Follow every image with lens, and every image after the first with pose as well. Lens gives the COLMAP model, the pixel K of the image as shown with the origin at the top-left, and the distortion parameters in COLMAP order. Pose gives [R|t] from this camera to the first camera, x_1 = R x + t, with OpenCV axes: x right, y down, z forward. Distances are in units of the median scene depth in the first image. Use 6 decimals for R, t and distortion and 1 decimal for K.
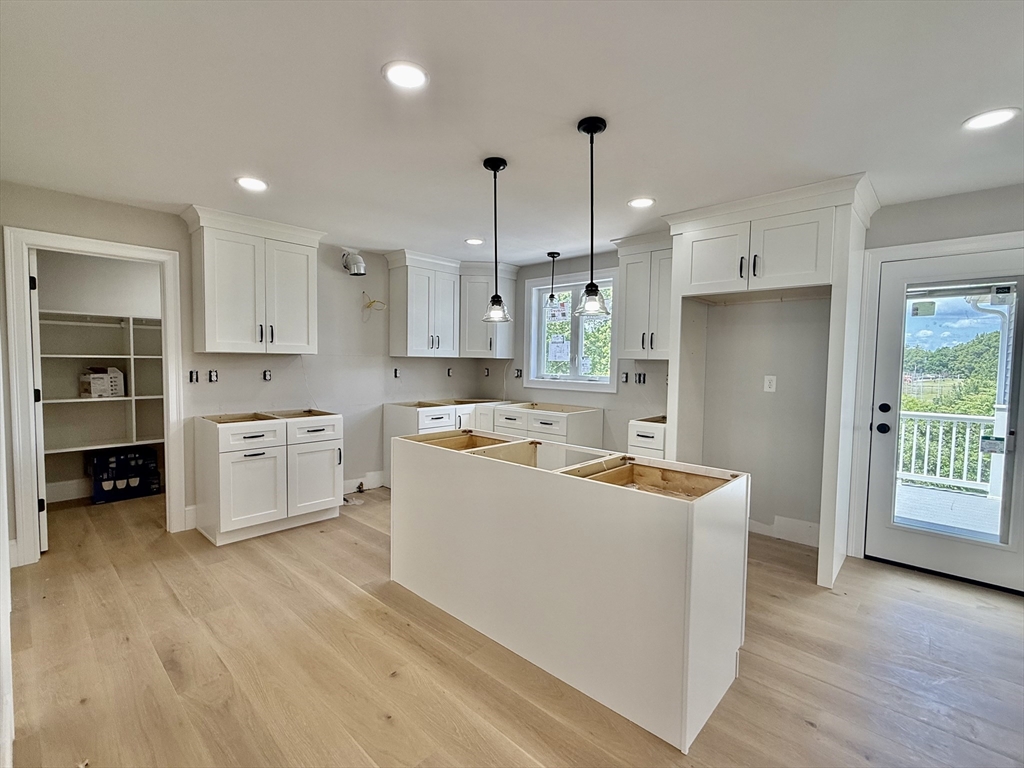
lens RADIAL K [[464.7, 0, 512.1], [0, 464.7, 386.8], [0, 0, 1]] dist [0.006232, -0.000559]
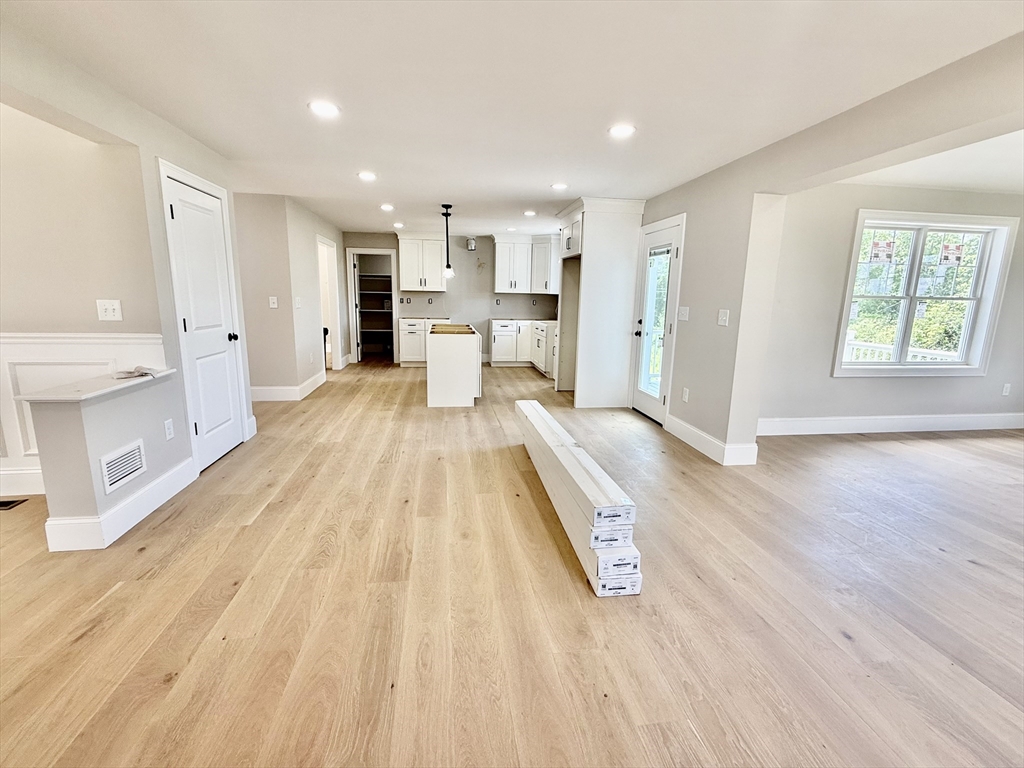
lens RADIAL K [[464.7, 0, 506.5], [0, 464.7, 382.6], [0, 0, 1]] dist [0.006232, -0.000559]
pose [[0.772755, 0.119737, -0.623308, 1.297367], [-0.044700, 0.989873, 0.134736, 0.049912], [0.633129, -0.076256, 0.770281, -0.558032]]
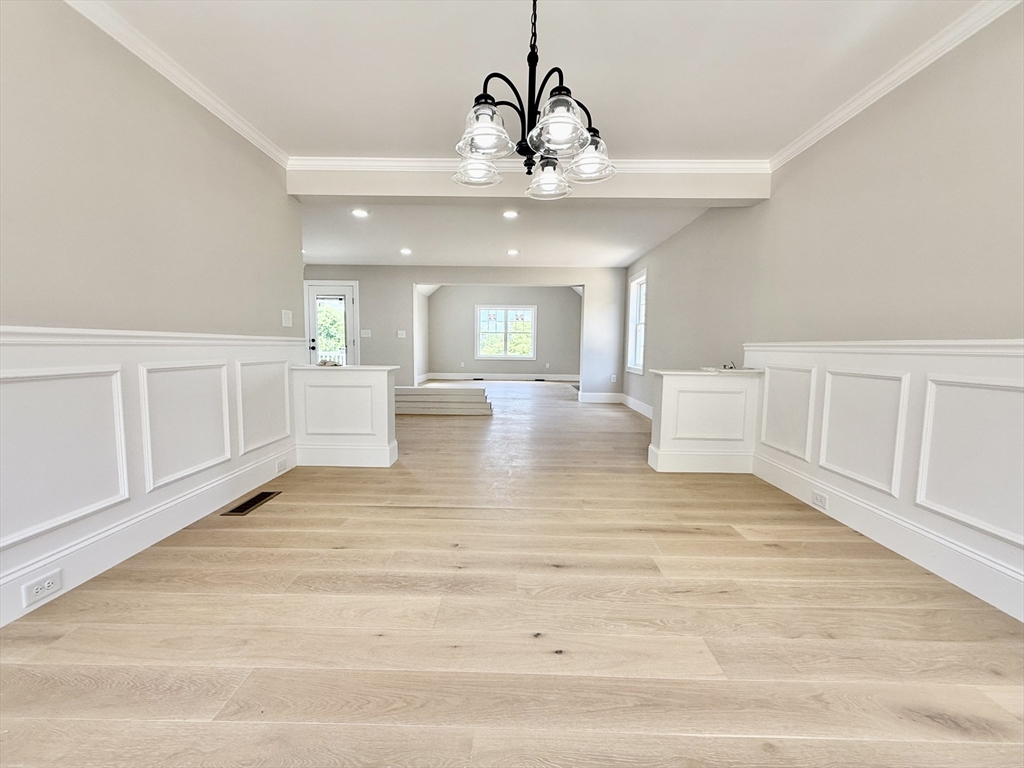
lens RADIAL K [[419.1, 0, 504.6], [0, 419.1, 386.9], [0, 0, 1]] dist [-0.004209, -0.000188]
pose [[0.726511, -0.068320, 0.683750, -0.057800], [0.040865, 0.997580, 0.056257, 0.189532], [-0.685938, -0.012930, 0.727545, -1.298188]]
